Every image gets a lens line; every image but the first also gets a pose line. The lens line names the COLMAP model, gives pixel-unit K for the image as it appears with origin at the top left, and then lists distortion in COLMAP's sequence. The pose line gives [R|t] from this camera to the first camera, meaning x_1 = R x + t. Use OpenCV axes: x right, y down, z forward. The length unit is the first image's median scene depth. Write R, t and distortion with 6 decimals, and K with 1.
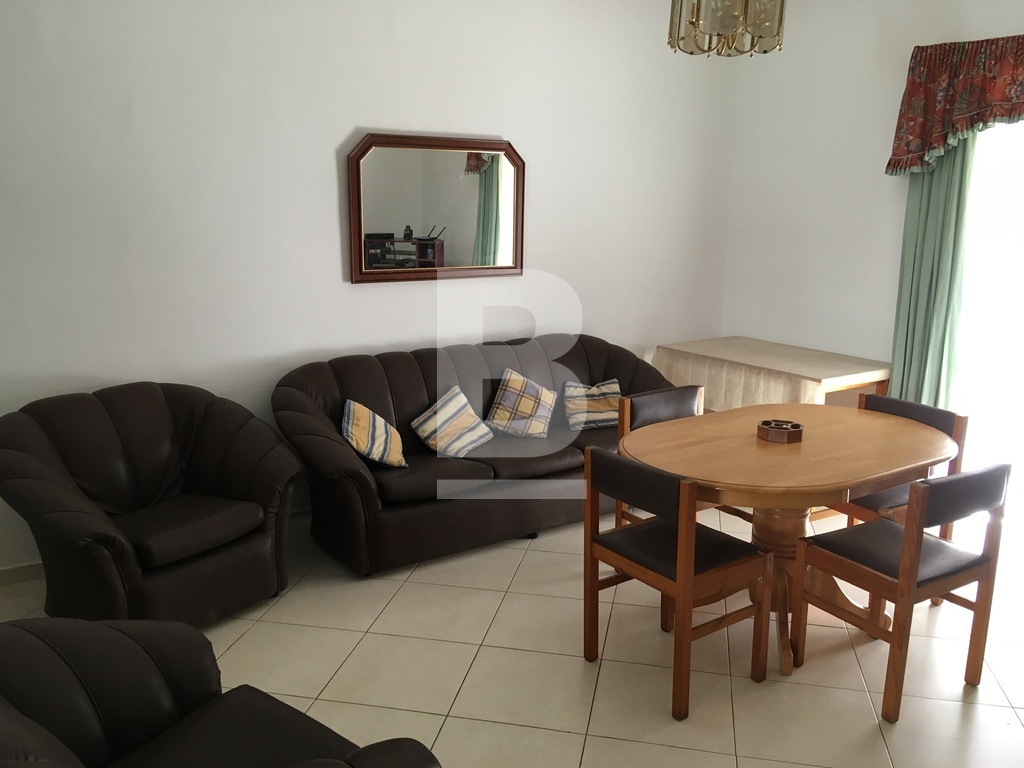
lens RADIAL K [[857.4, 0, 512.0], [0, 857.4, 384.0], [0, 0, 1]] dist [0.138101, -0.208987]
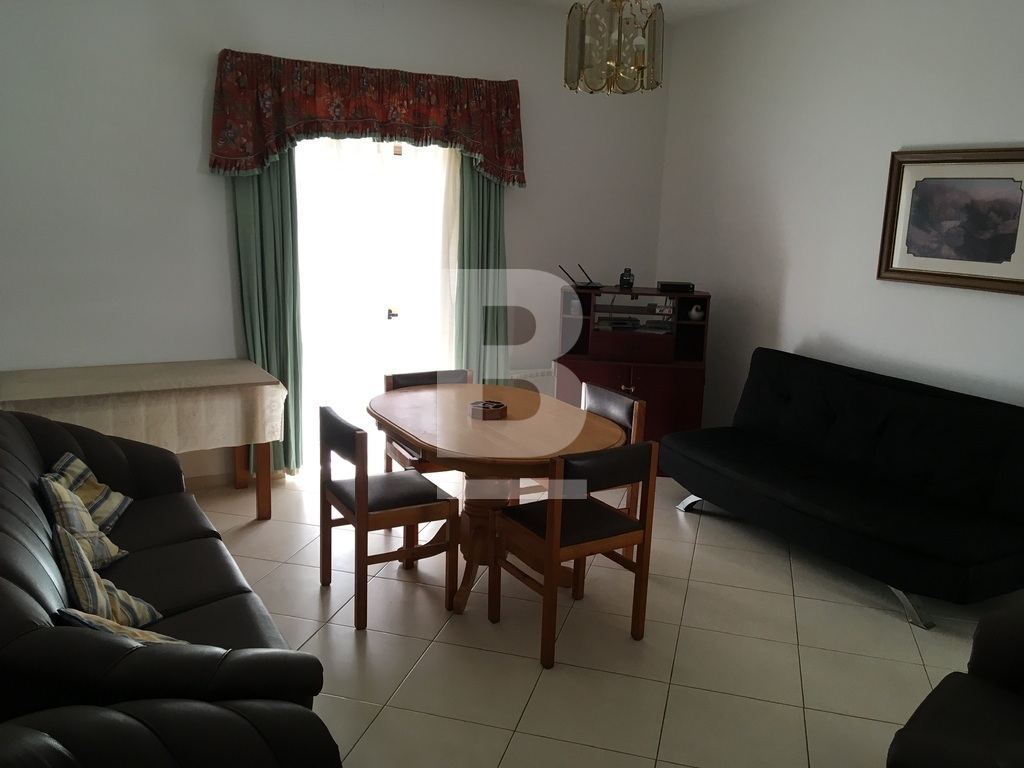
lens RADIAL K [[857.4, 0, 512.0], [0, 857.4, 384.0], [0, 0, 1]] dist [0.138101, -0.208987]
pose [[0.044249, -0.229154, 0.972384, -0.625602], [0.176282, 0.959855, 0.218180, -0.176814], [-0.983345, 0.161759, 0.082868, 0.661944]]
